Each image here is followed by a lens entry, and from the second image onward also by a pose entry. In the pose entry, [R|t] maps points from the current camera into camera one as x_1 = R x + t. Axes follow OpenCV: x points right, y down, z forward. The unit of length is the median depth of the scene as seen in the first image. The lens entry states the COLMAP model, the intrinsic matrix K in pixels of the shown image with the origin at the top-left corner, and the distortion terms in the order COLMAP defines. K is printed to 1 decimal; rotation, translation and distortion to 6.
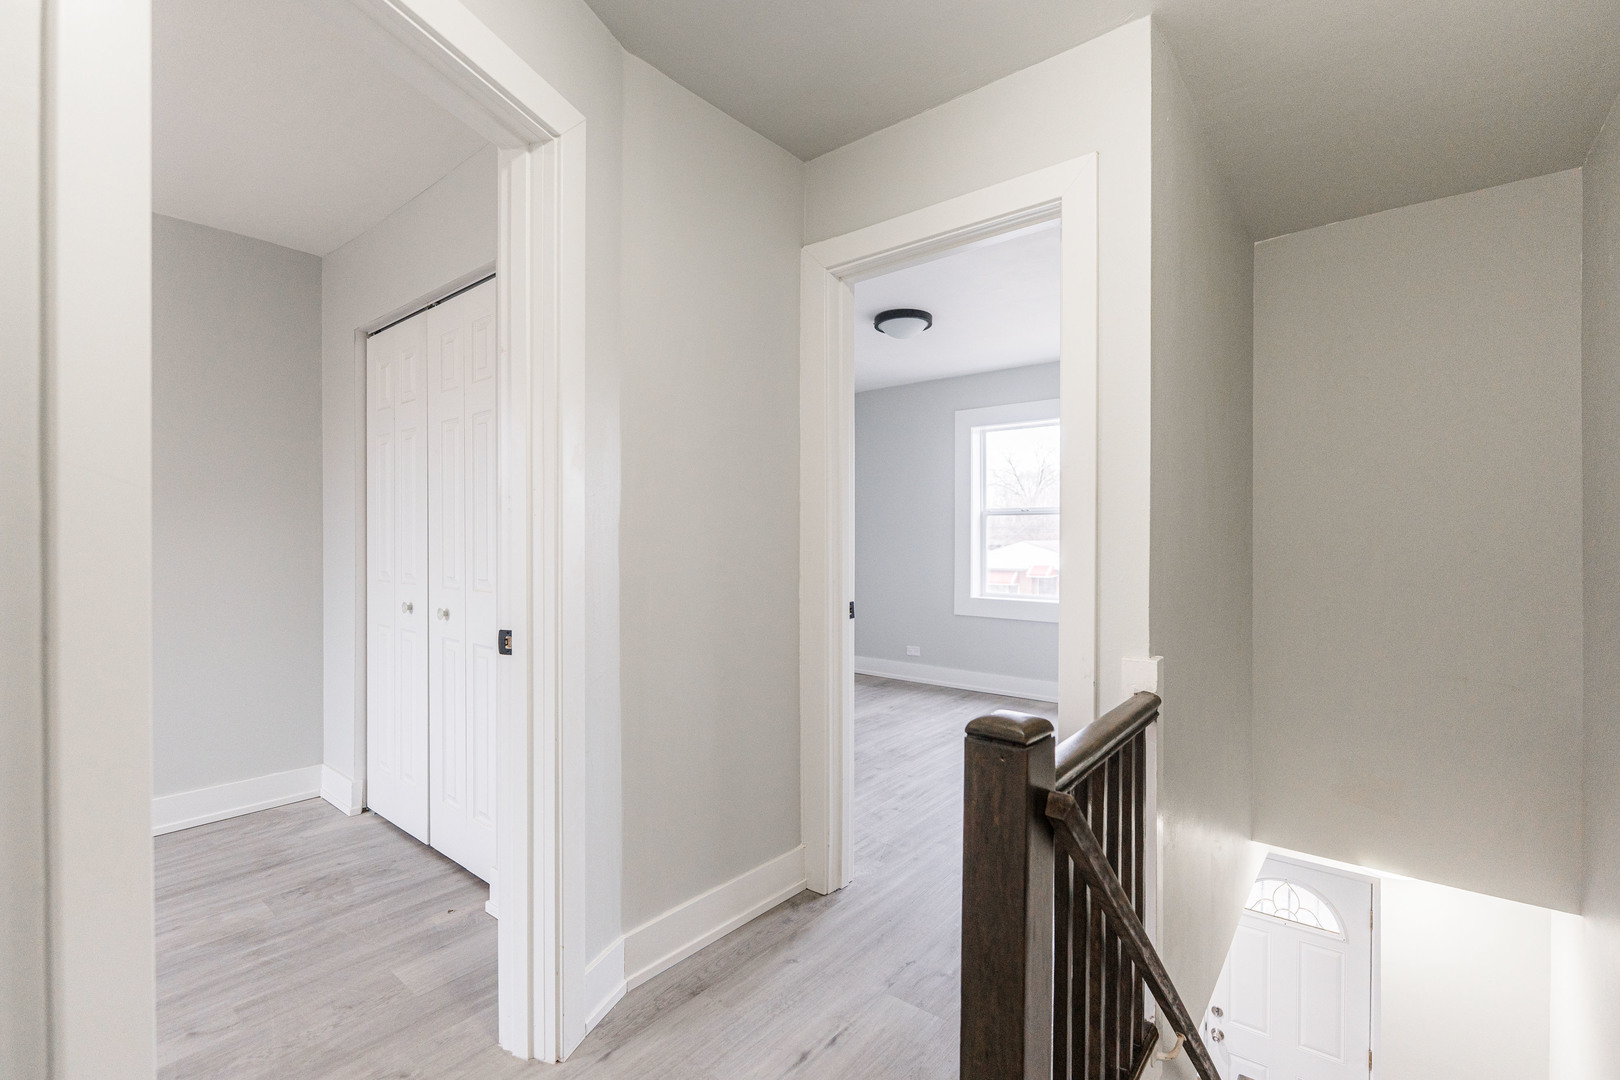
lens RADIAL K [[692.5, 0, 814.9], [0, 692.5, 543.5], [0, 0, 1]] dist [-0.002036, 0.000533]
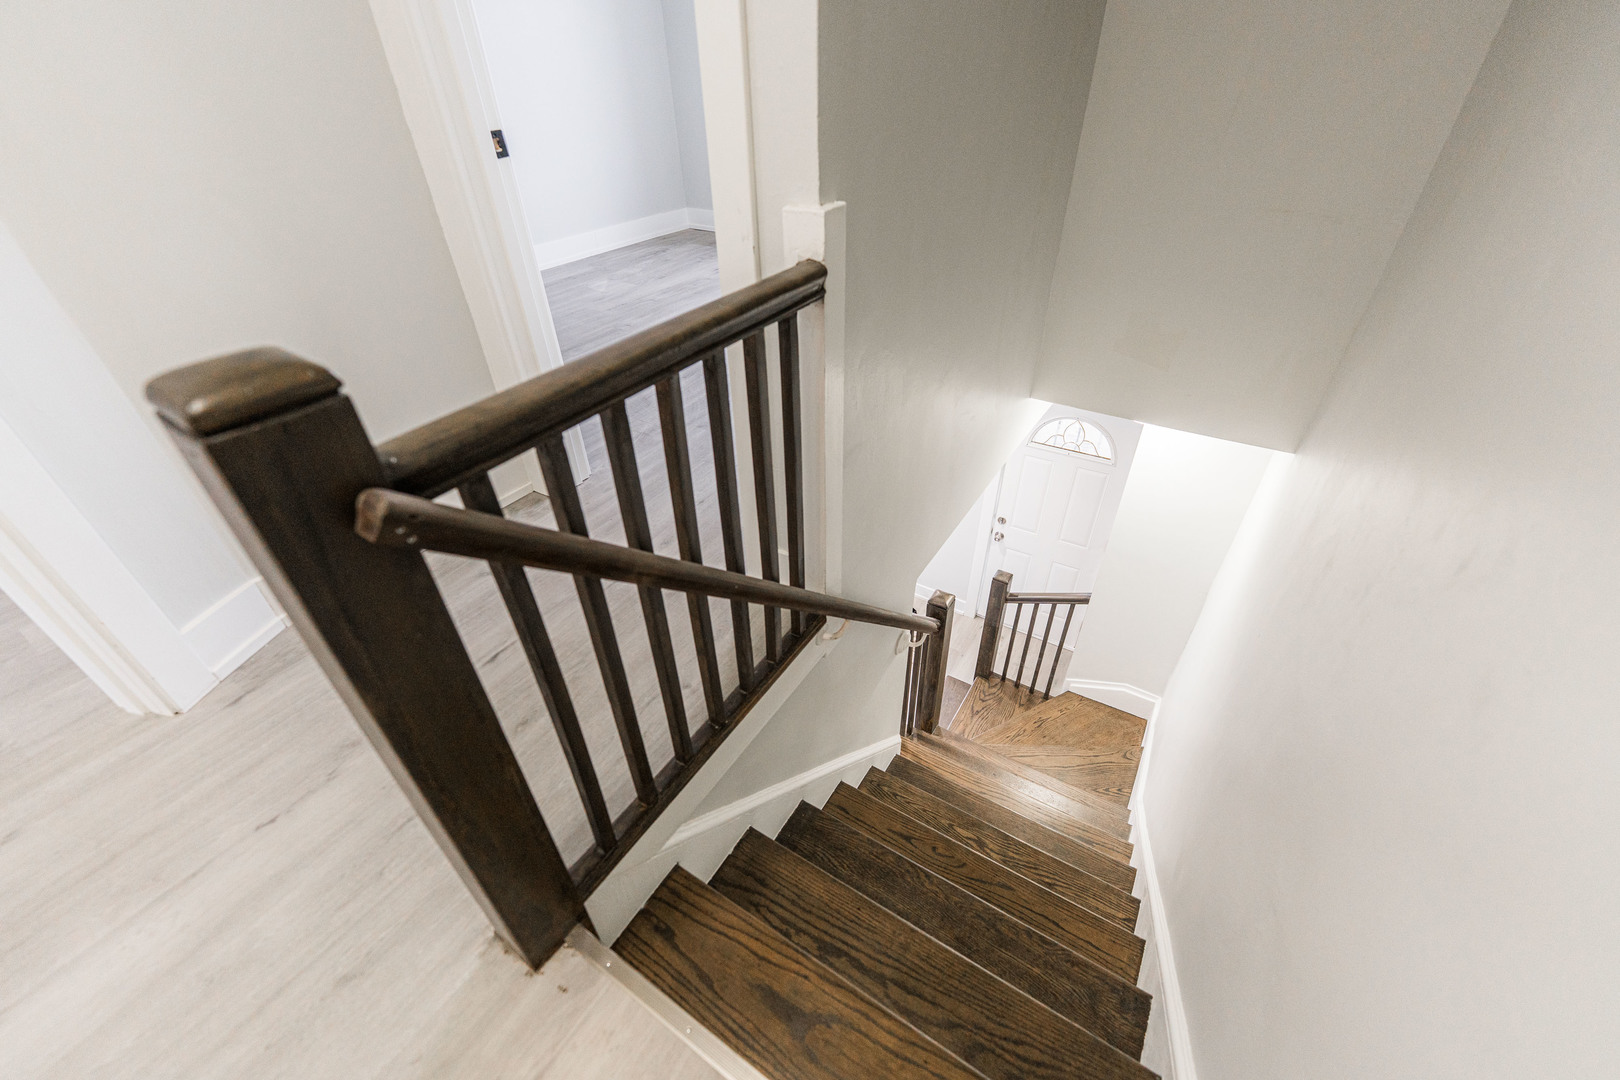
lens RADIAL K [[647.0, 0, 804.0], [0, 647.0, 533.4], [0, 0, 1]] dist [-0.003487, 0.000240]
pose [[0.993396, -0.087338, 0.074403, 0.313281], [0.026514, 0.805683, 0.591753, 0.040925], [-0.111628, -0.585873, 0.802678, 0.250494]]
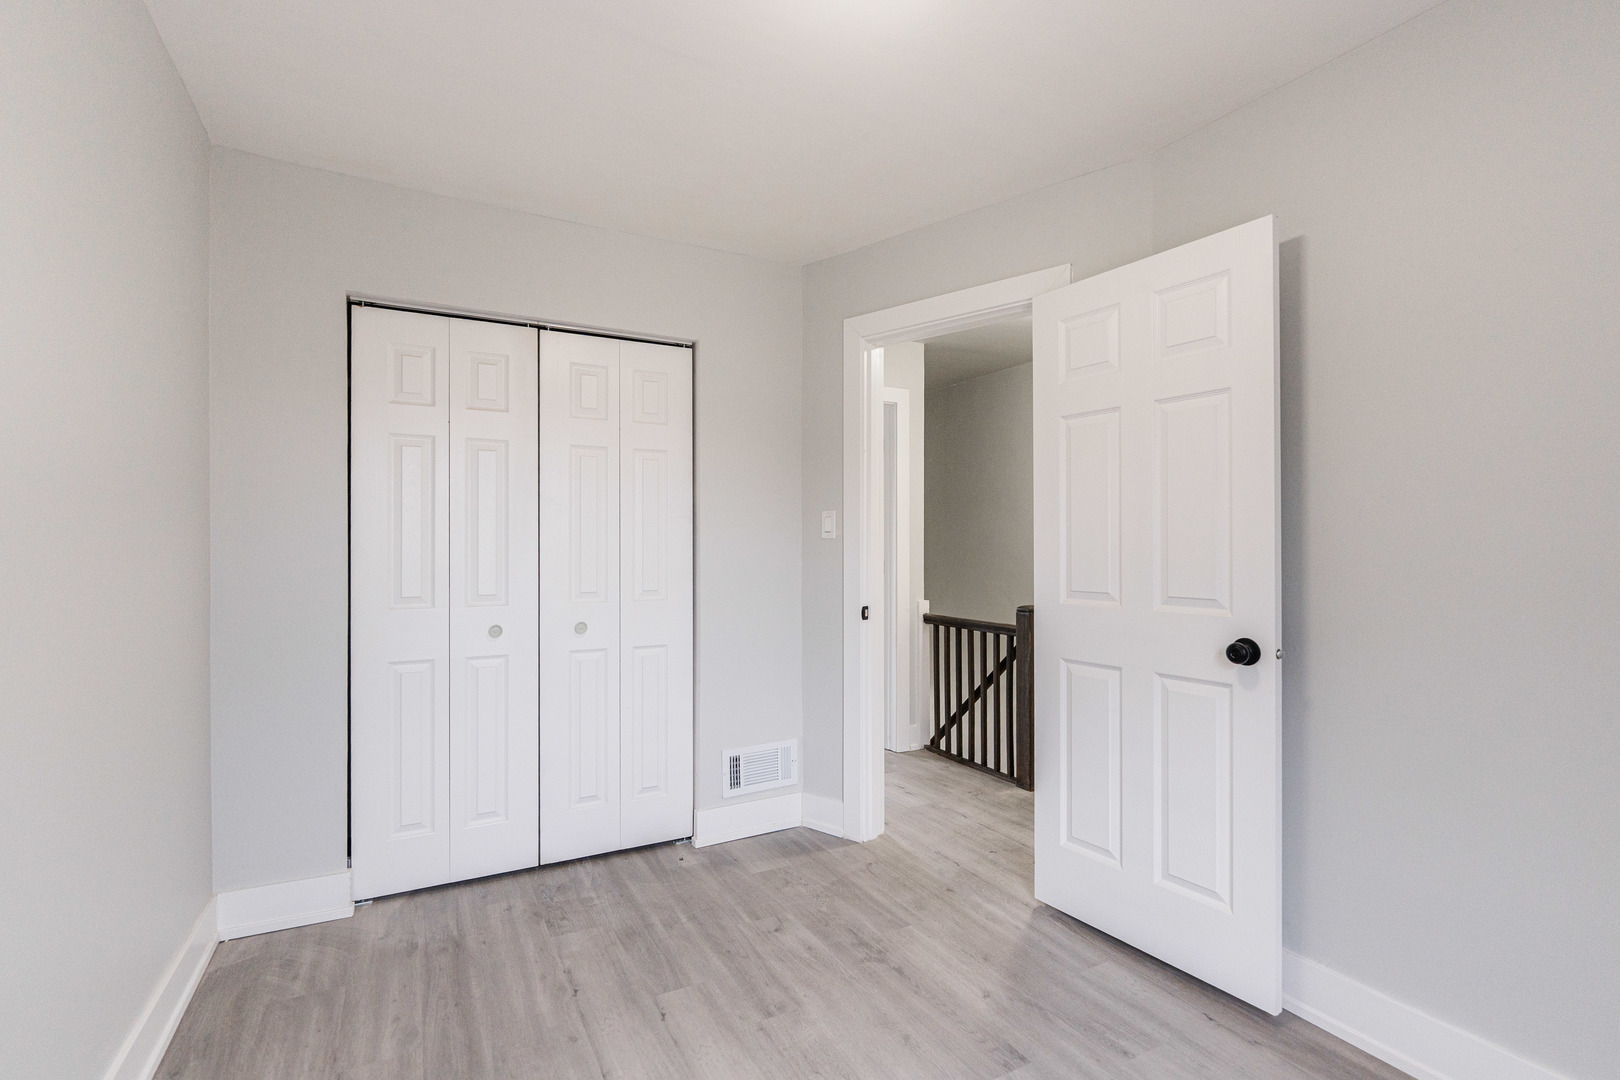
lens RADIAL K [[692.5, 0, 810.4], [0, 692.5, 542.6], [0, 0, 1]] dist [-0.002036, 0.000533]
pose [[0.406008, 0.001444, 0.913868, -1.605772], [-0.001645, 0.999998, -0.000849, -0.027689], [-0.913868, -0.001159, 0.406010, 0.306732]]
